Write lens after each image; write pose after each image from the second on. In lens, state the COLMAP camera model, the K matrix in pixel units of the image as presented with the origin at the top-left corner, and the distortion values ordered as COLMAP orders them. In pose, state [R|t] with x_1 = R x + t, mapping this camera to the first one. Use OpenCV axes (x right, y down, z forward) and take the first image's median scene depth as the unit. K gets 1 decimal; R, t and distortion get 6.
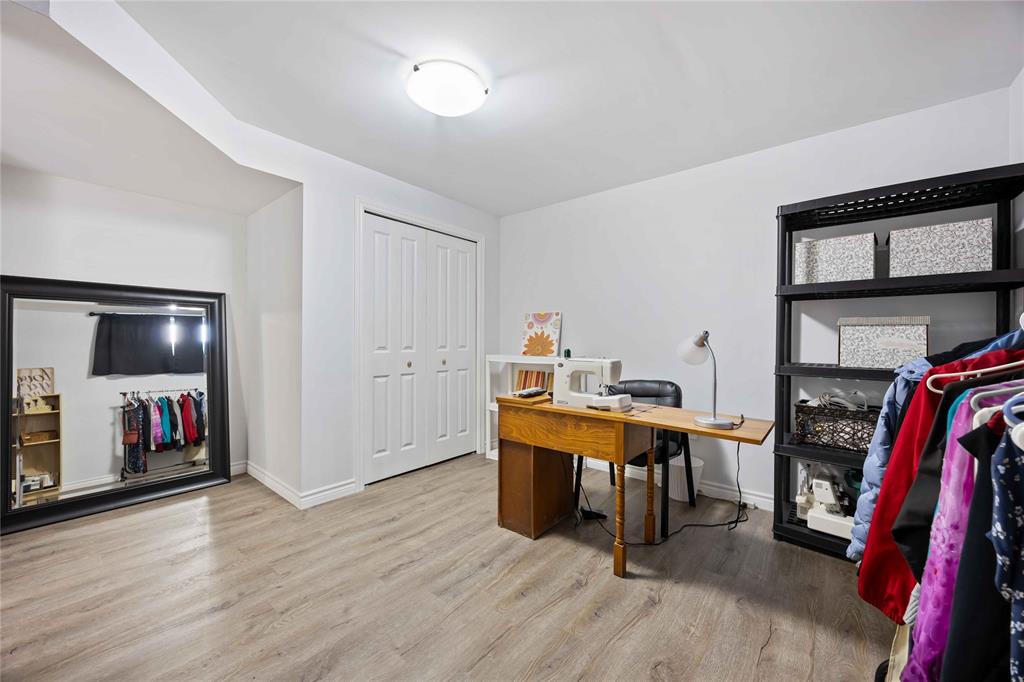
lens RADIAL K [[392.3, 0, 514.9], [0, 392.3, 342.2], [0, 0, 1]] dist [0.000054, -0.000095]
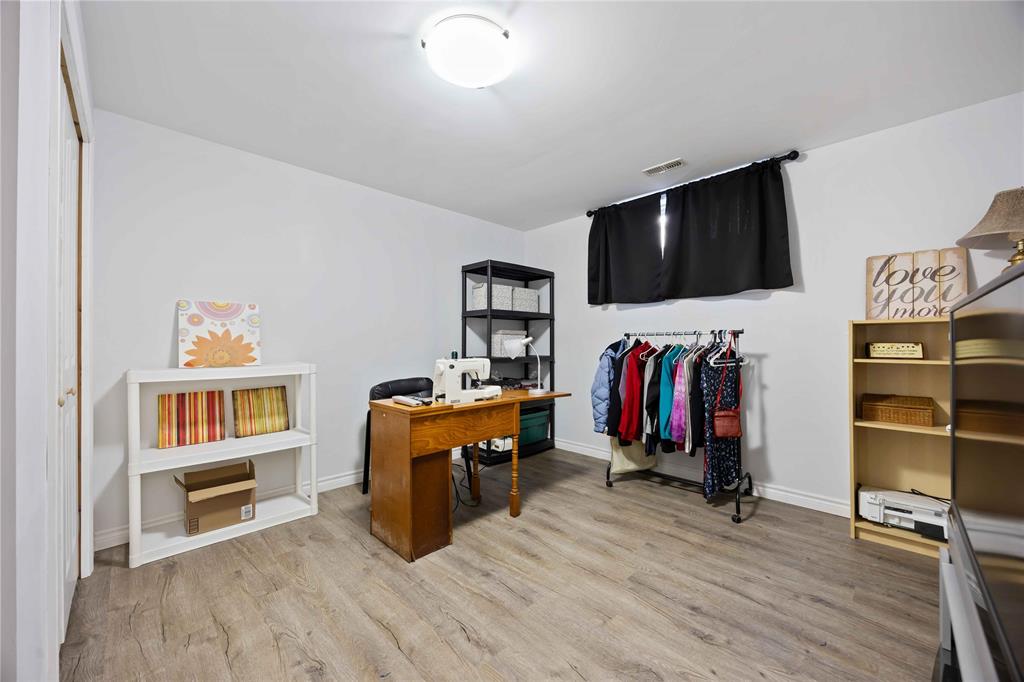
lens RADIAL K [[392.3, 0, 514.7], [0, 392.3, 343.8], [0, 0, 1]] dist [0.000054, -0.000095]
pose [[0.090053, -0.000334, 0.995937, -0.903868], [0.006606, 0.999978, -0.000262, -0.001306], [-0.995915, 0.006603, 0.090053, 0.730433]]
